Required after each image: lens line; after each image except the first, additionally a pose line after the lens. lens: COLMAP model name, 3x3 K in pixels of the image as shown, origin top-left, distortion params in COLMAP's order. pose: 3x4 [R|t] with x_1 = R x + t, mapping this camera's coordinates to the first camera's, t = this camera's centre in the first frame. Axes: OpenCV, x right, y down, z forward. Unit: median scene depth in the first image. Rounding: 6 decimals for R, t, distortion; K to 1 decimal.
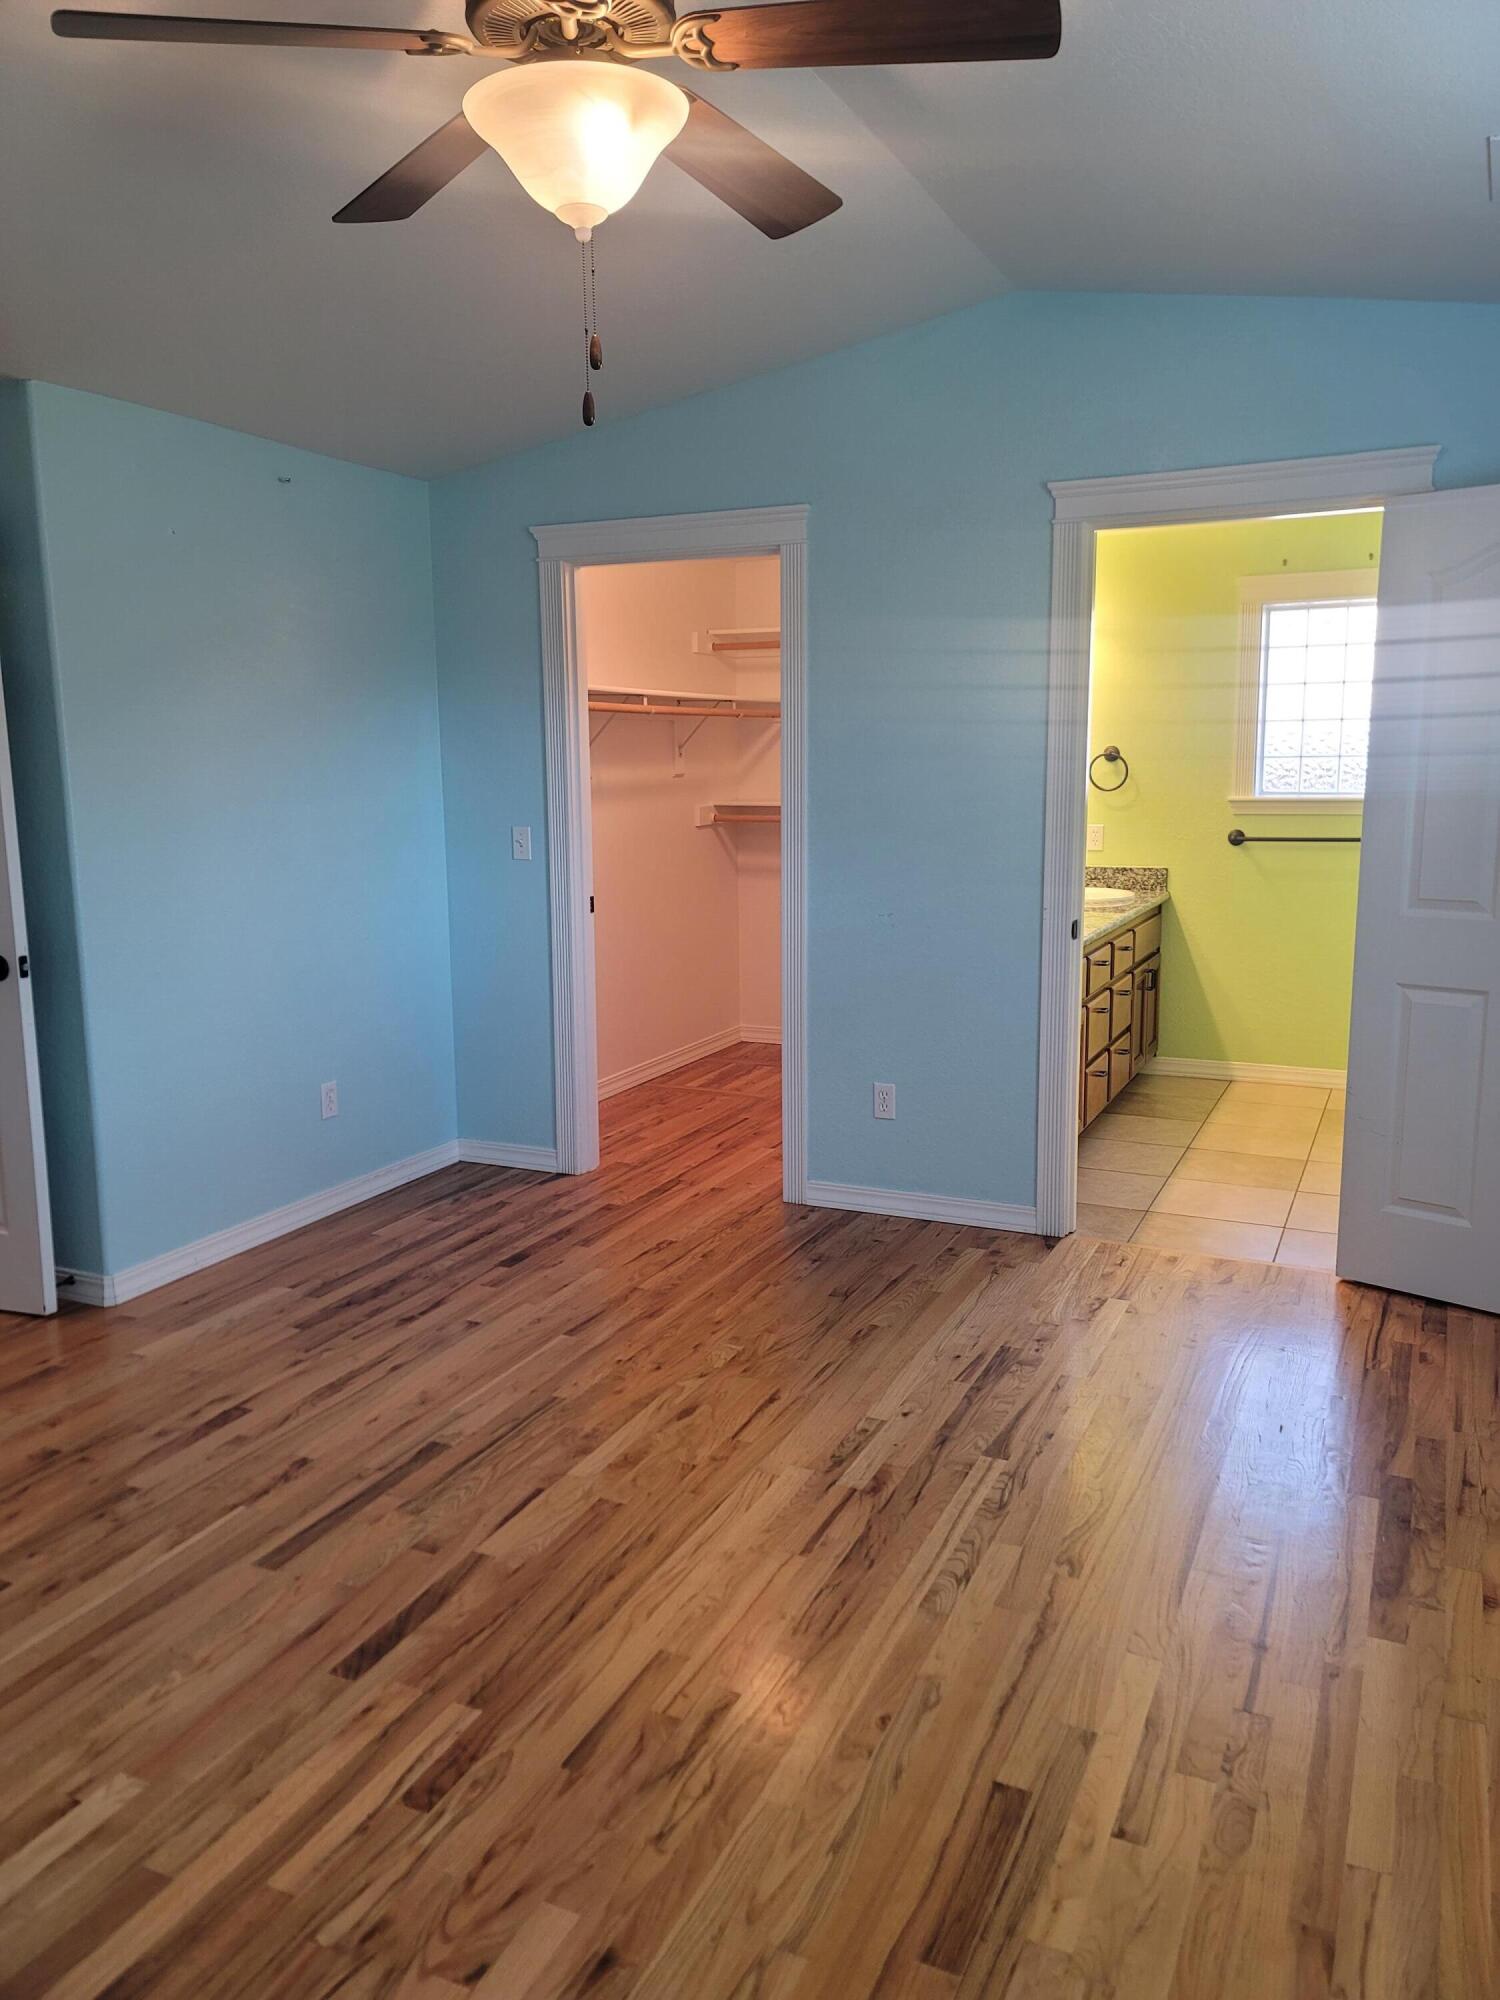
lens RADIAL K [[1473.1, 0, 751.0], [0, 1473.1, 1003.0], [0, 0, 1]] dist [0.043761, 0.002467]
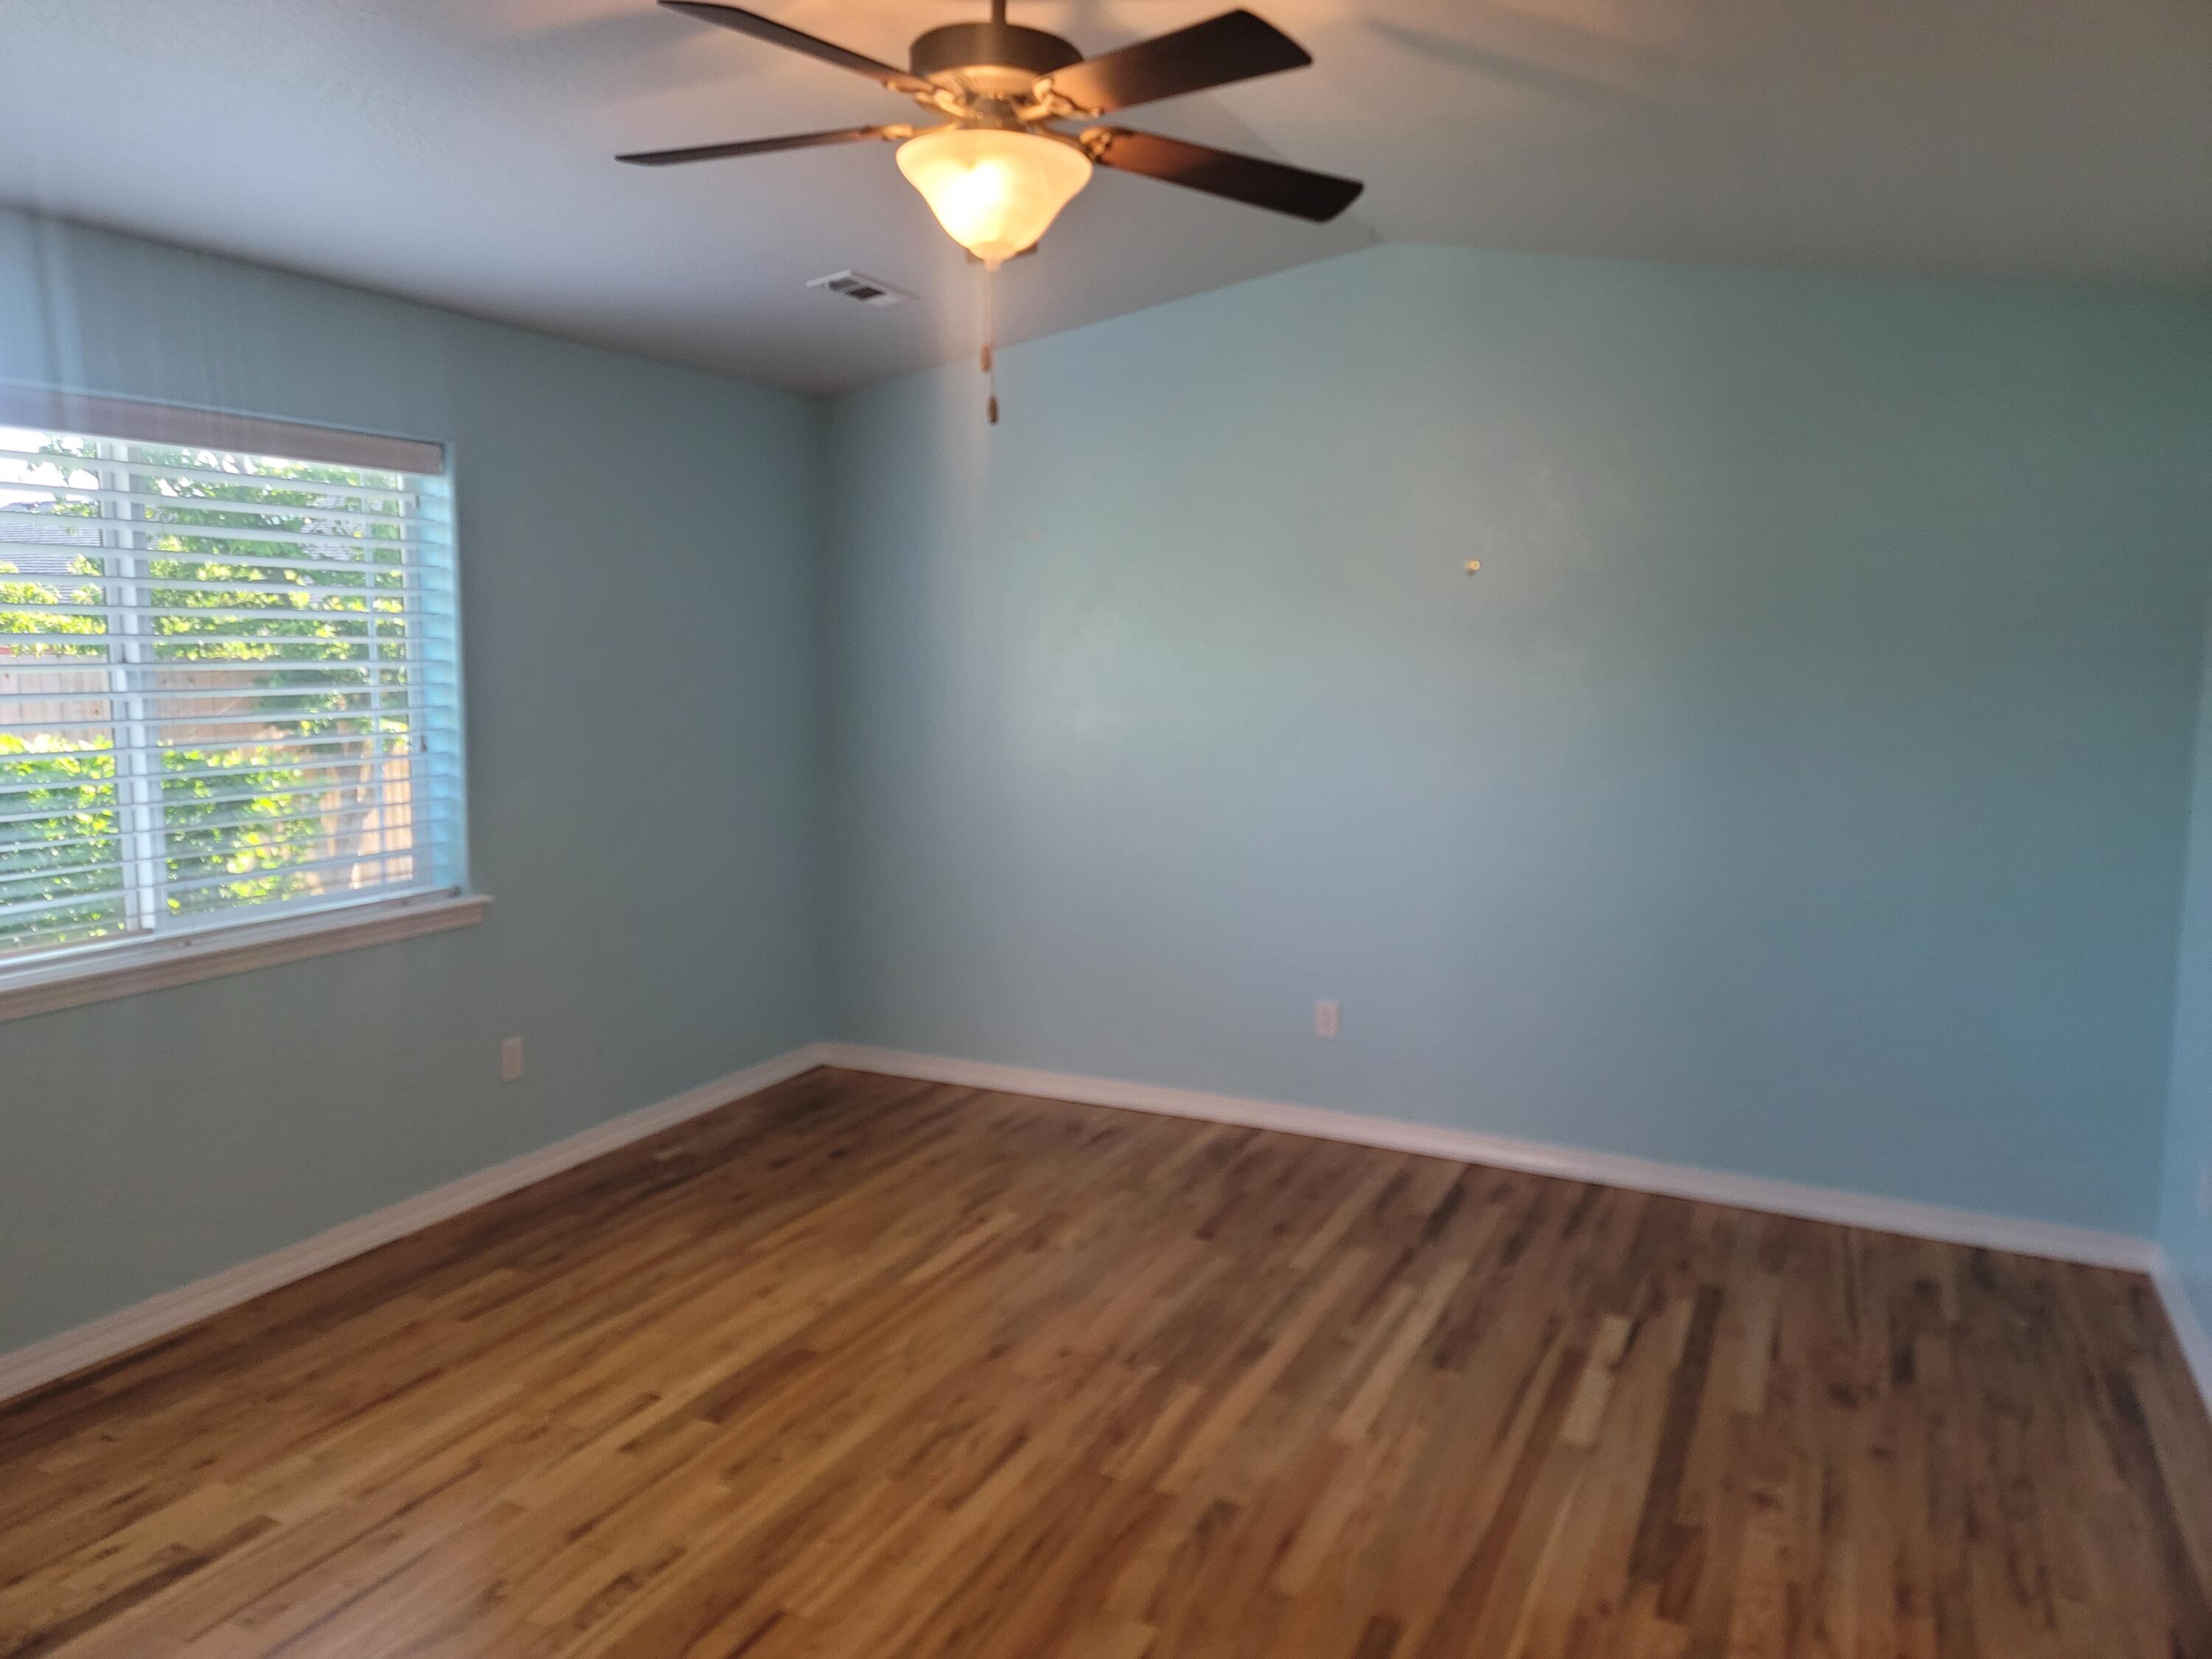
lens RADIAL K [[1629.2, 0, 1105.8], [0, 1629.2, 830.0], [0, 0, 1]] dist [0.043761, 0.002467]
pose [[-0.999947, -0.007059, 0.007440, -0.095781], [-0.004507, 0.954095, 0.299471, -0.217534], [-0.009213, 0.299422, -0.954076, 1.067815]]
